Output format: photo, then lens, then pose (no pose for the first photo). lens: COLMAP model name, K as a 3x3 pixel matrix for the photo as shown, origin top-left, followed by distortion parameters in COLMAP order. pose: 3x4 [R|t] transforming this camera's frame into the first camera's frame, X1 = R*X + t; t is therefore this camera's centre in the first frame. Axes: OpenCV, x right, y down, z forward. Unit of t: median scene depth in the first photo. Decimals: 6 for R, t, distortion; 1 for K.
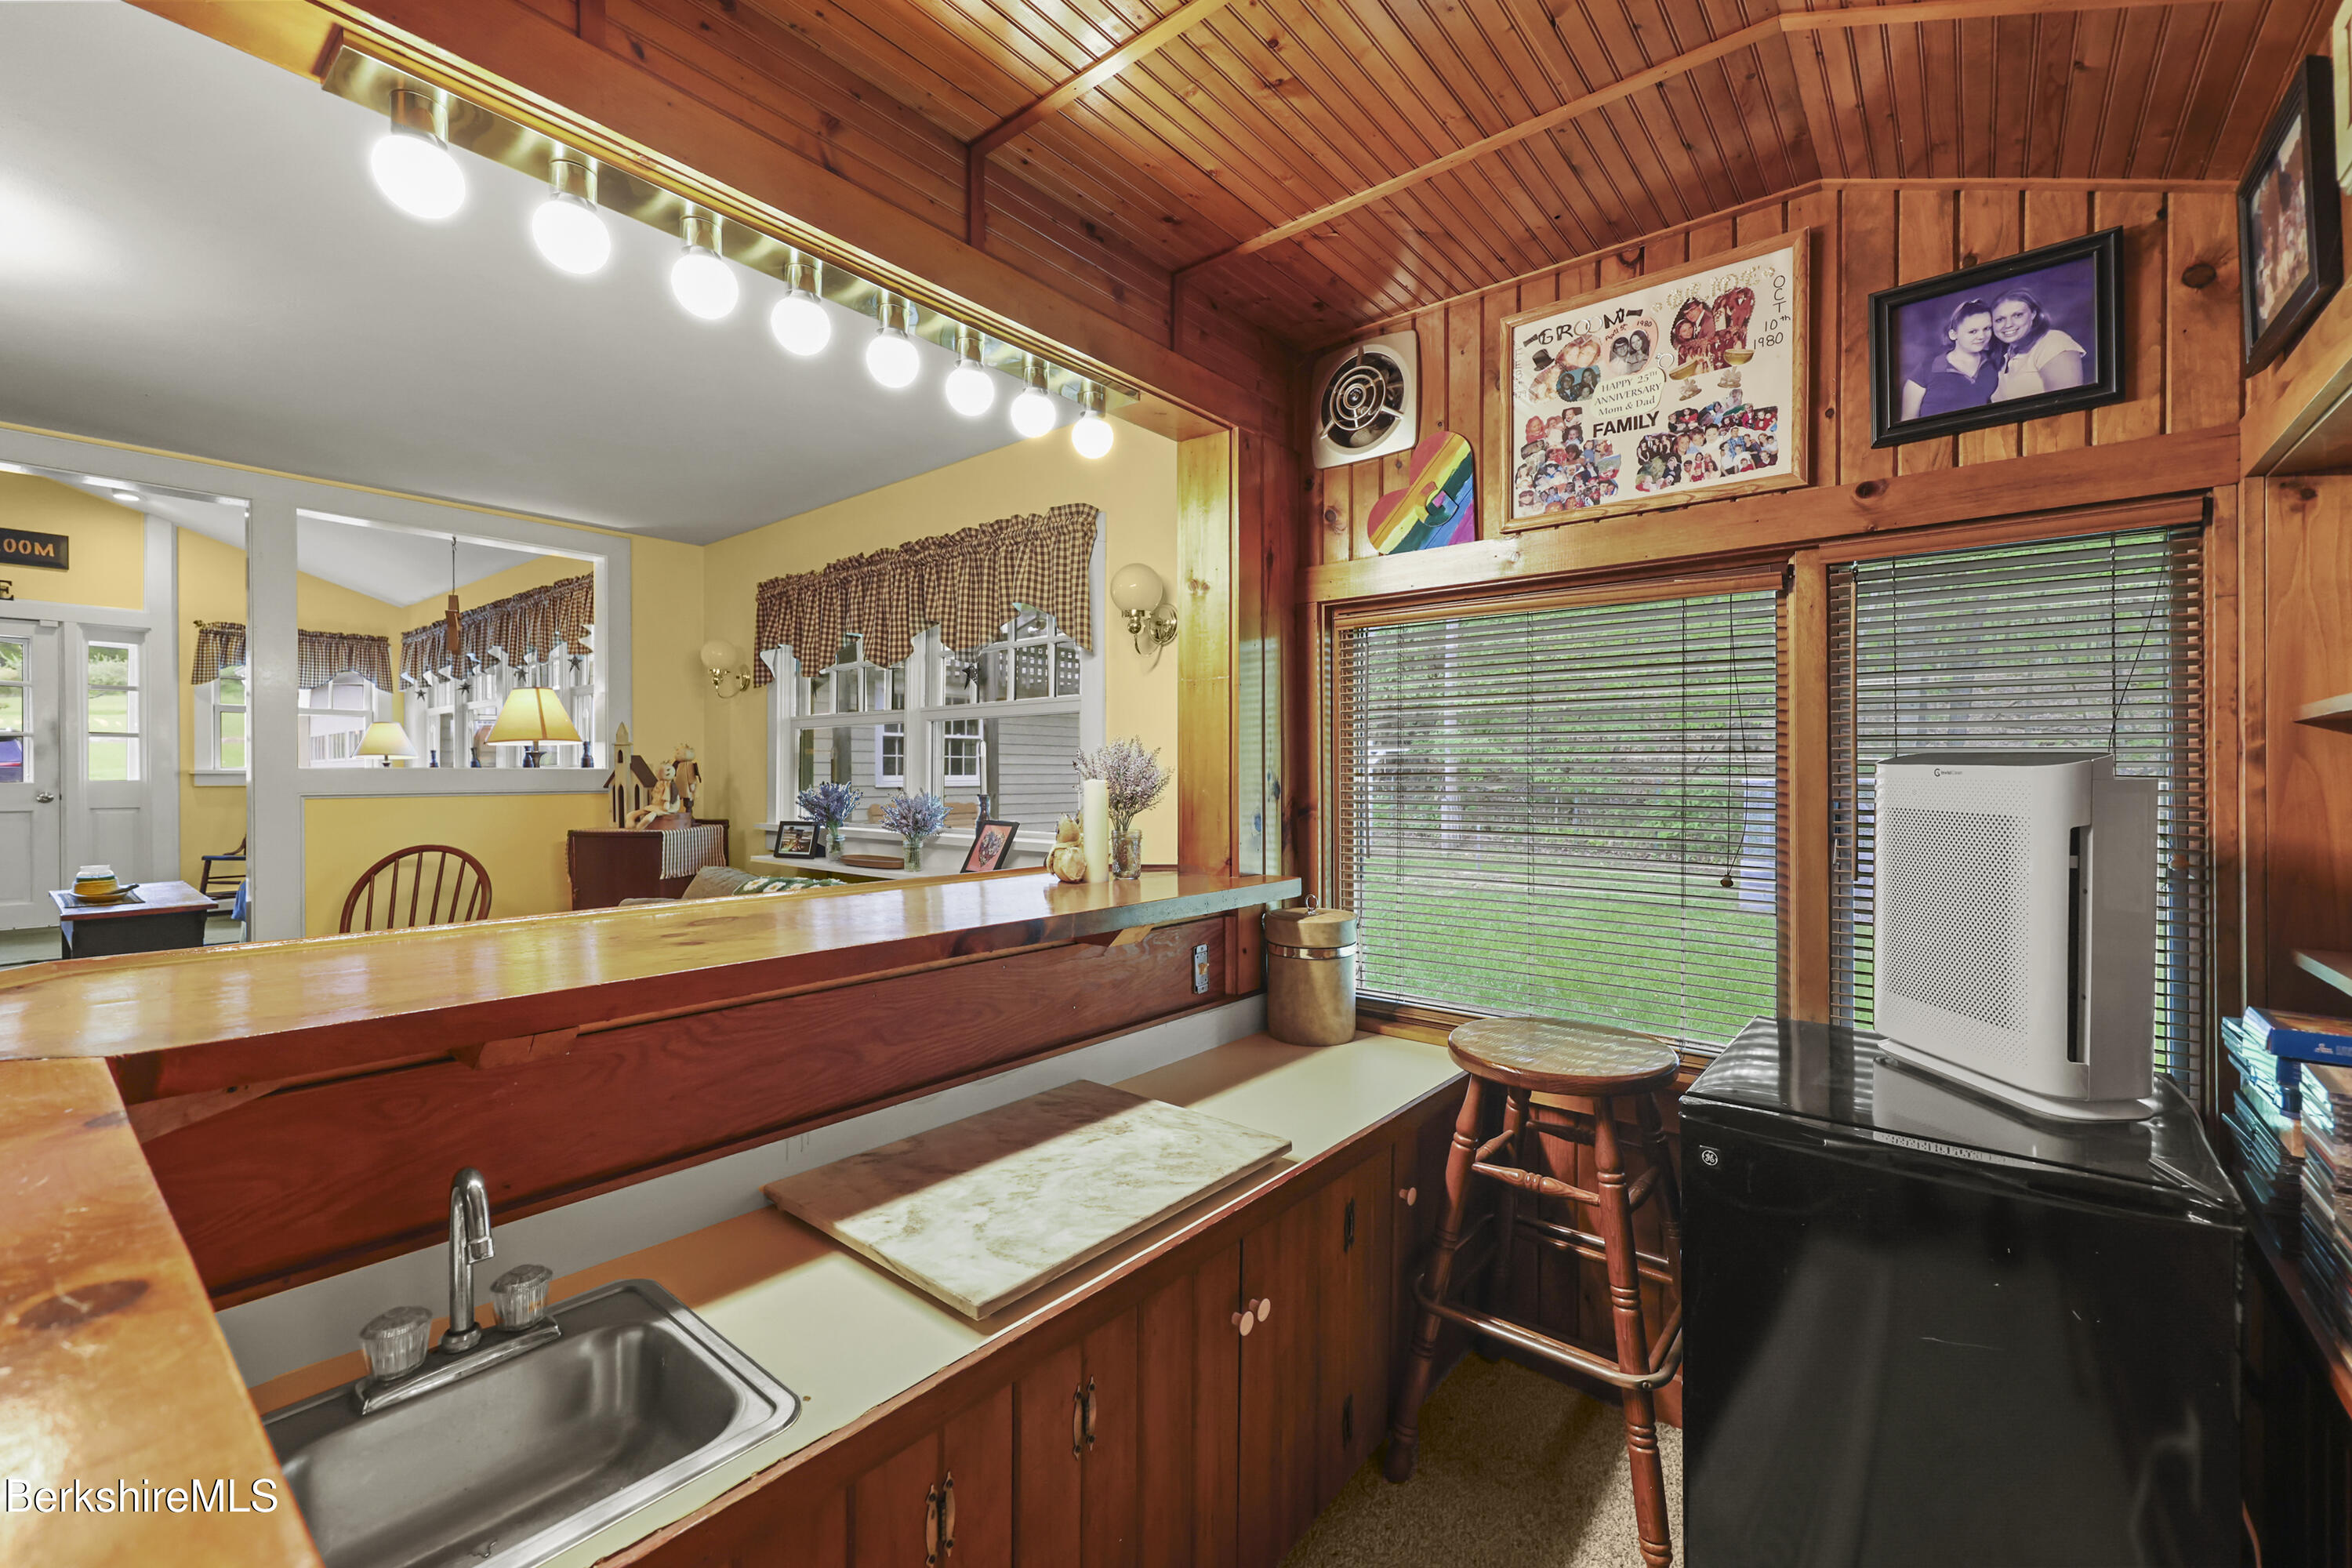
lens RADIAL K [[961.9, 0, 1179.9], [0, 961.9, 776.5], [0, 0, 1]] dist [0.001175, 0.000163]
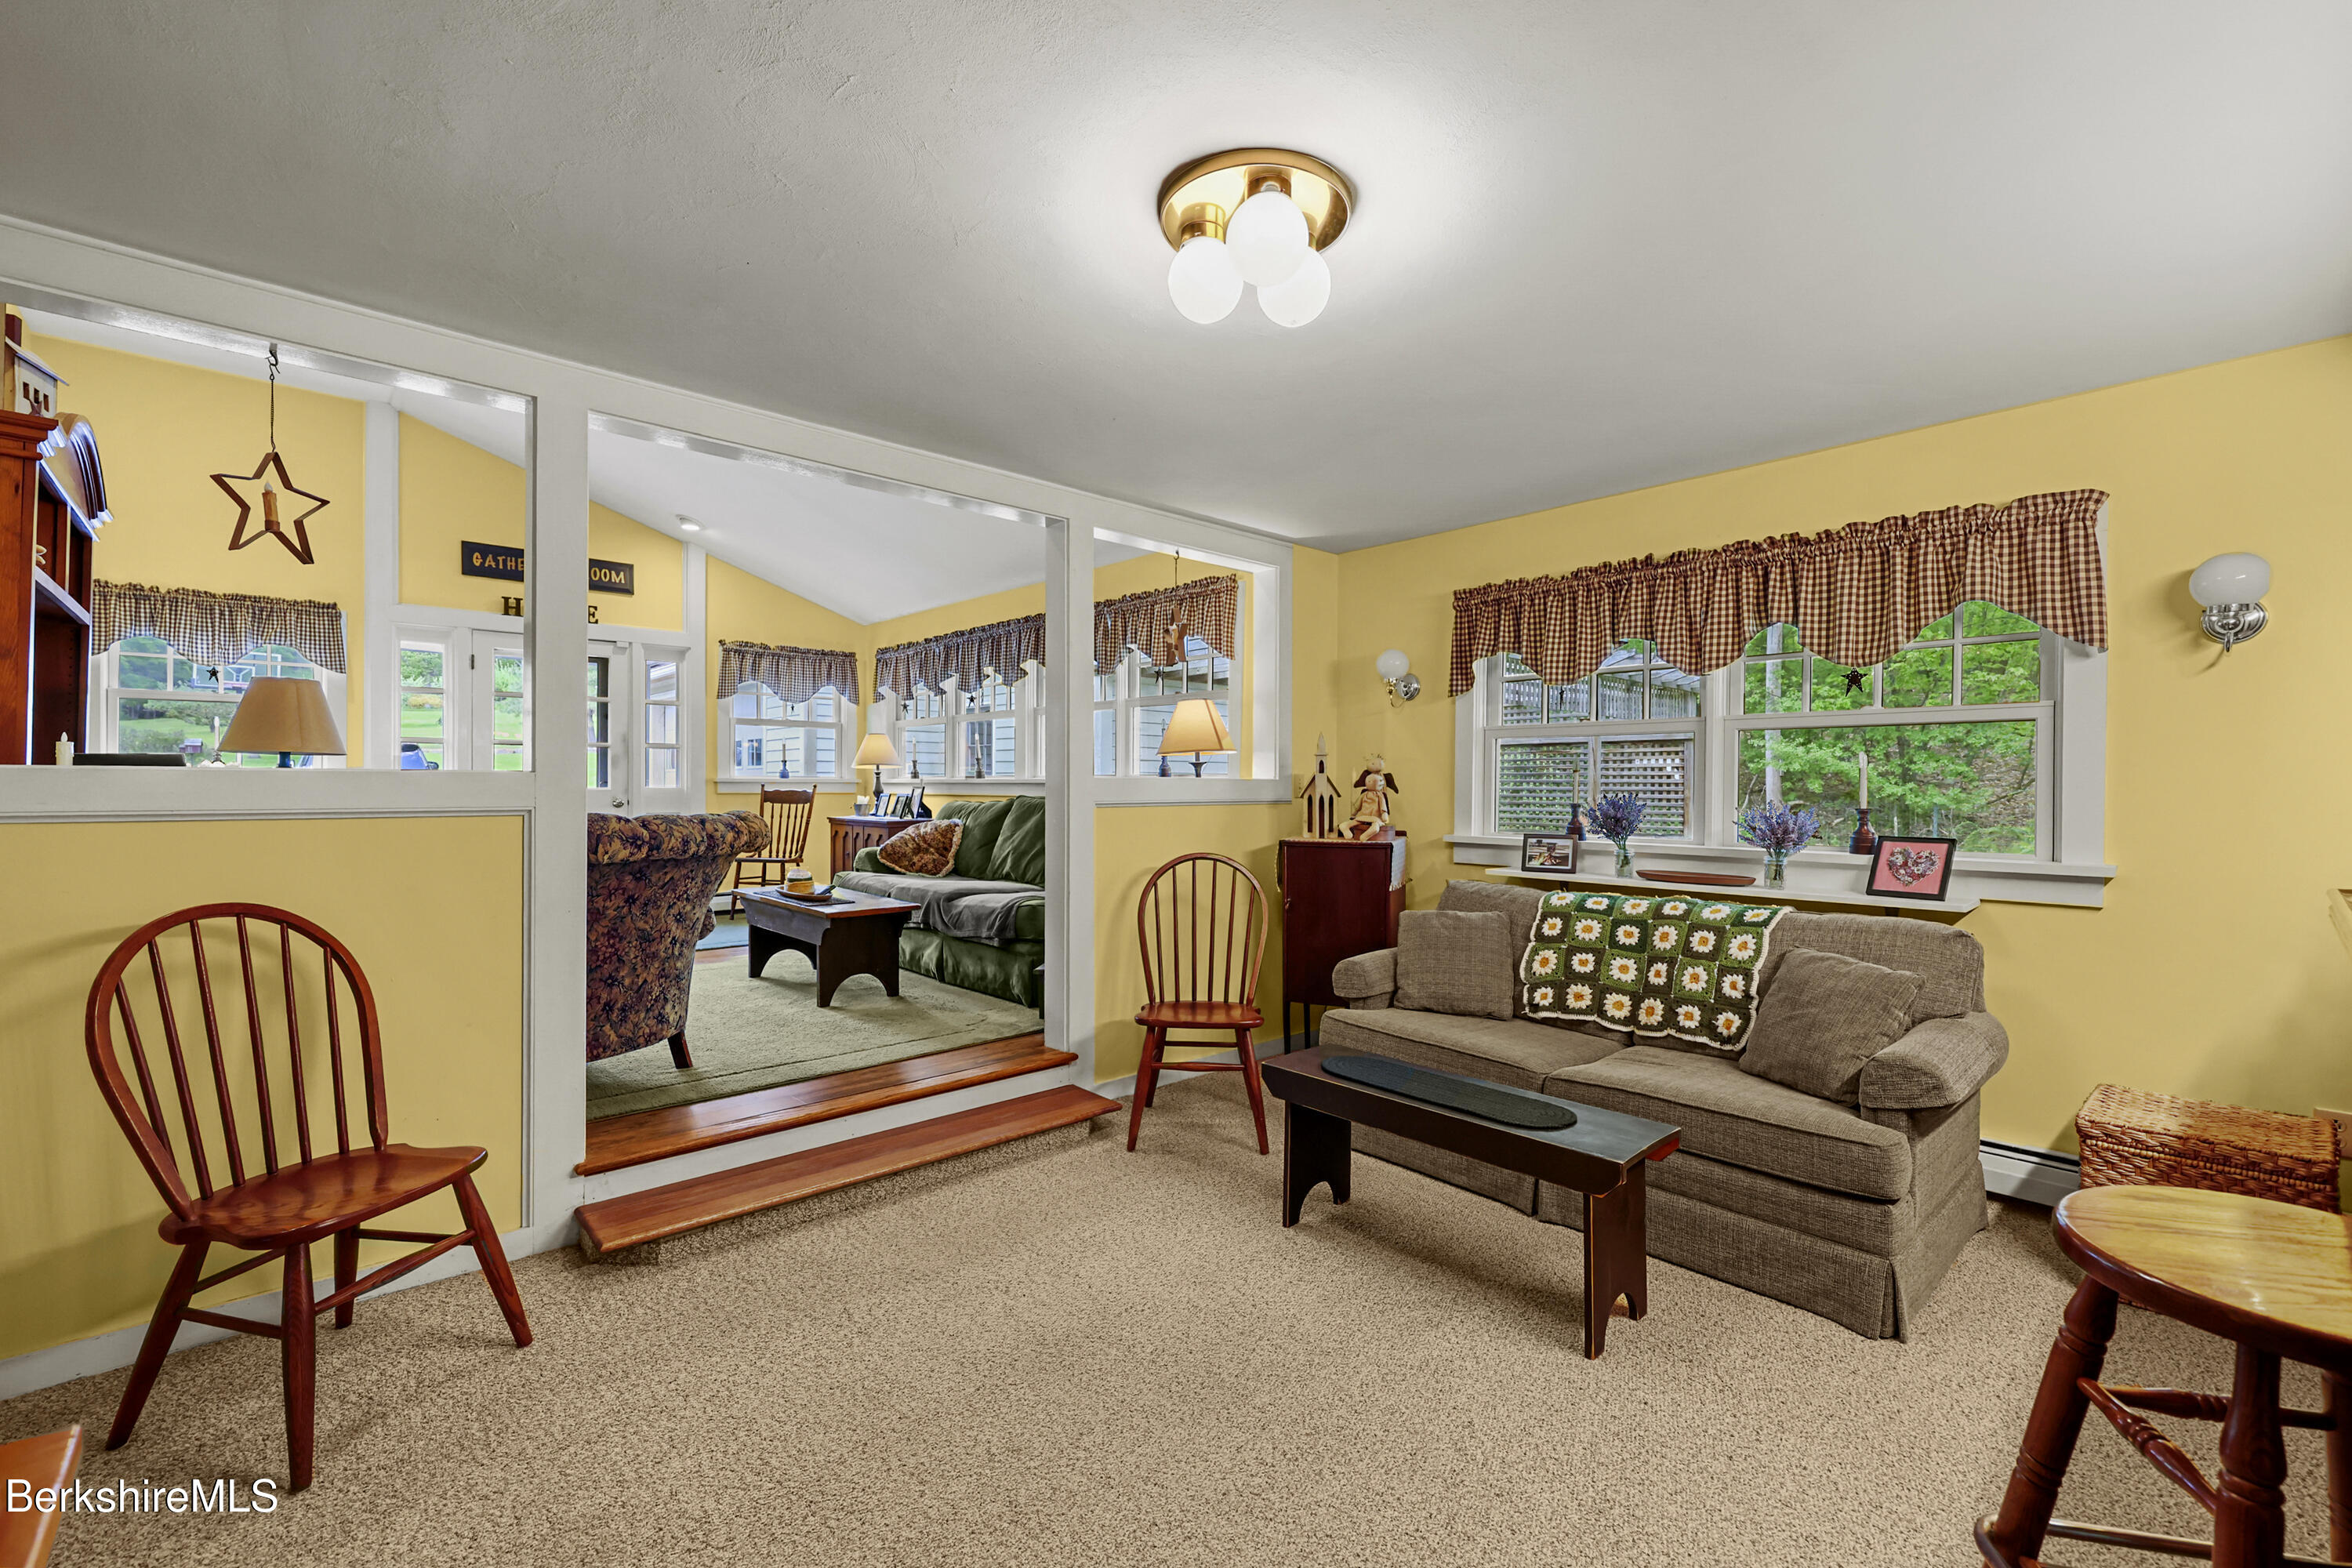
lens RADIAL K [[961.9, 0, 1179.9], [0, 961.9, 776.5], [0, 0, 1]] dist [0.001175, 0.000163]
pose [[0.991203, 0.003788, -0.132299, -0.589107], [-0.005046, 0.999945, -0.009175, -0.000420], [0.132257, 0.009762, 0.991167, -0.007136]]
